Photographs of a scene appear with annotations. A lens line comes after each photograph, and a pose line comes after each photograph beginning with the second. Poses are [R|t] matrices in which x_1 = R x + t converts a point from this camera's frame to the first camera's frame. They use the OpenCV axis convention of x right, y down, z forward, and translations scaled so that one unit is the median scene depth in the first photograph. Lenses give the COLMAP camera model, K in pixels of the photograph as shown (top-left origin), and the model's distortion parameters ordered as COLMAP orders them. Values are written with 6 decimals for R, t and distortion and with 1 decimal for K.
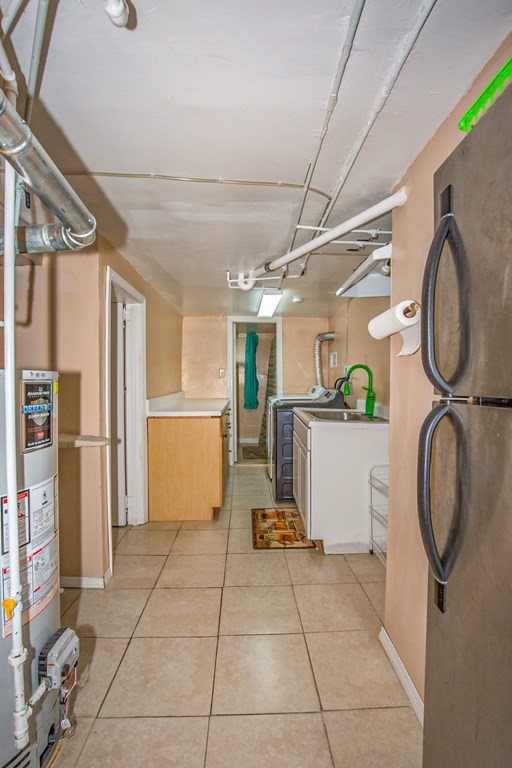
lens RADIAL K [[368.3, 0, 257.0], [0, 368.3, 386.0], [0, 0, 1]] dist [-0.032255, 0.003646]
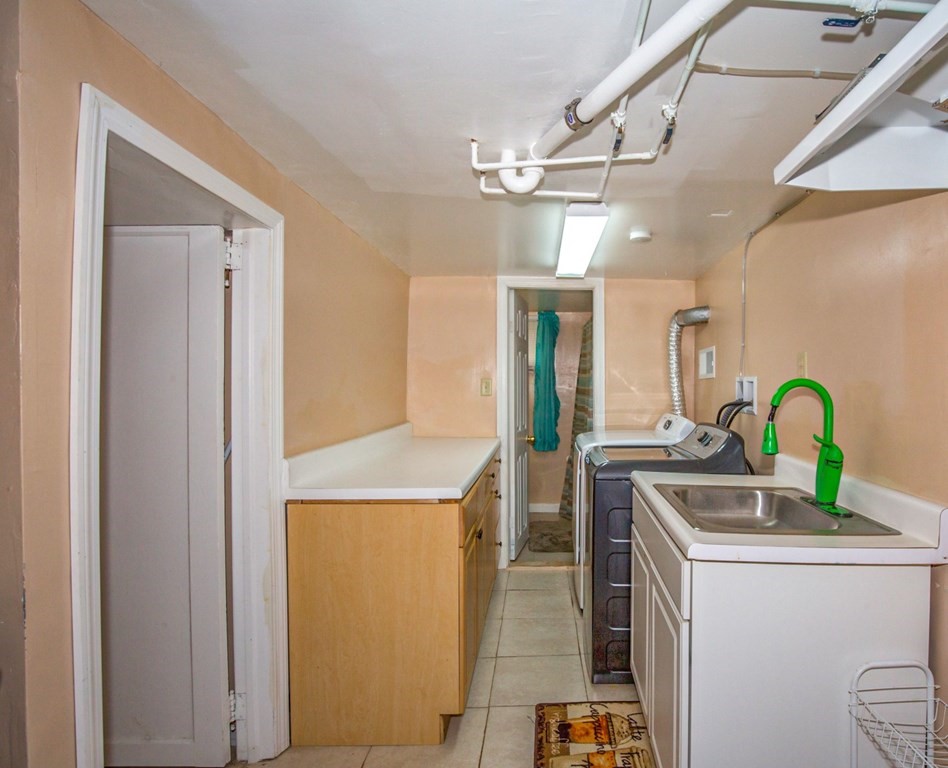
lens RADIAL K [[511.5, 0, 561.5], [0, 511.5, 391.8], [0, 0, 1]] dist [-0.023057, 0.000599]
pose [[0.999982, 0.004612, -0.003904, 0.013706], [-0.004626, 0.999983, -0.003674, -0.030953], [0.003887, 0.003692, 0.999986, 0.336148]]
